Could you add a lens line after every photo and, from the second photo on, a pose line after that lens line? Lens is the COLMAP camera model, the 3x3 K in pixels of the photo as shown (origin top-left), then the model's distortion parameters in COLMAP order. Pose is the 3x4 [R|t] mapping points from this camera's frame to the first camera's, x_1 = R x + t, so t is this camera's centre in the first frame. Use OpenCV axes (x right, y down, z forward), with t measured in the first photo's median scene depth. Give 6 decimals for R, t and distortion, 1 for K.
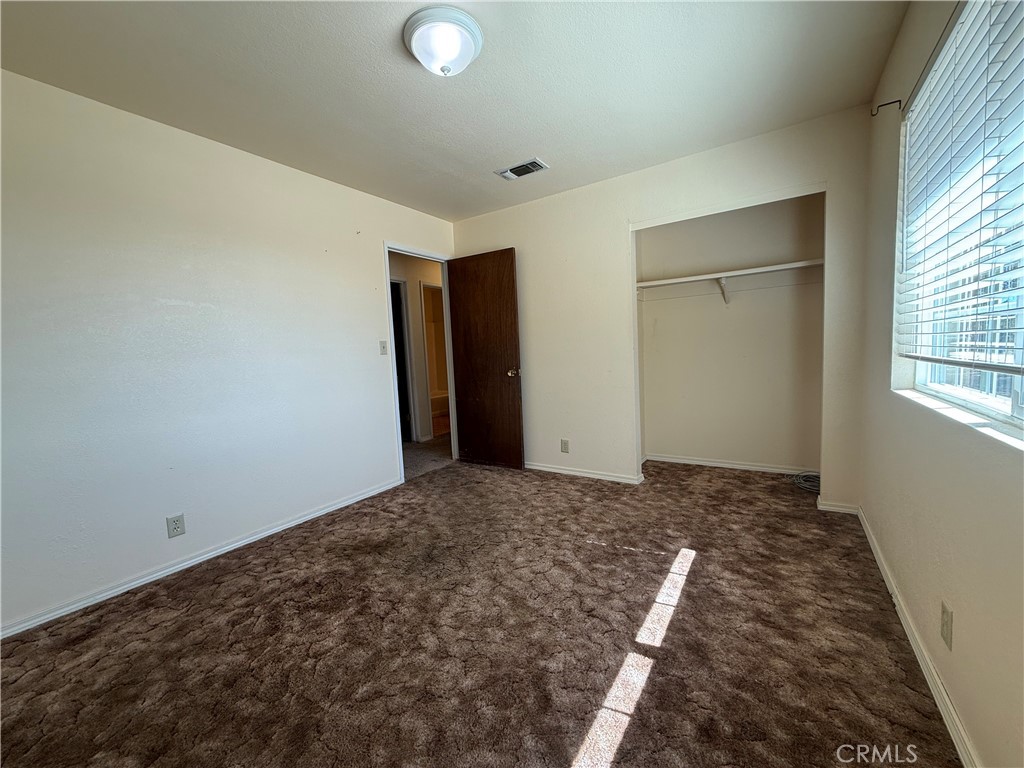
lens RADIAL K [[407.7, 0, 509.2], [0, 407.7, 383.2], [0, 0, 1]] dist [-0.000052, 0.000082]
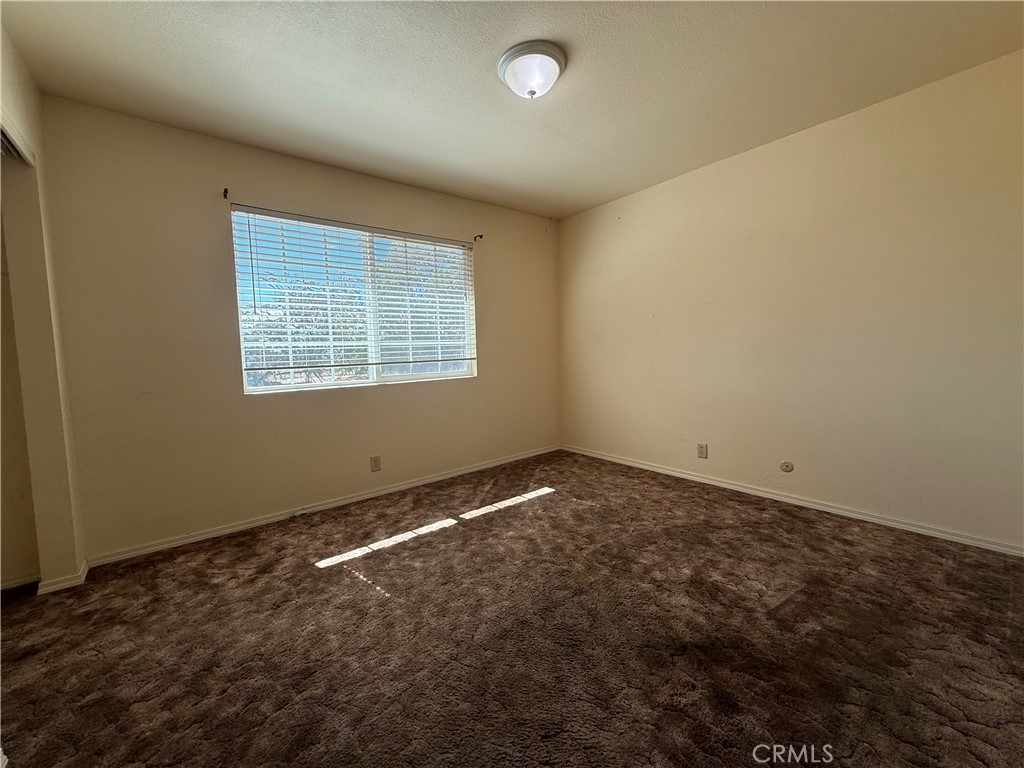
lens RADIAL K [[407.7, 0, 509.2], [0, 407.7, 383.2], [0, 0, 1]] dist [-0.000052, 0.000082]
pose [[-0.952668, 0.054451, 0.299097, -0.290908], [0.098544, 0.986019, 0.134372, -0.097199], [-0.287598, 0.157486, -0.944714, 1.650135]]
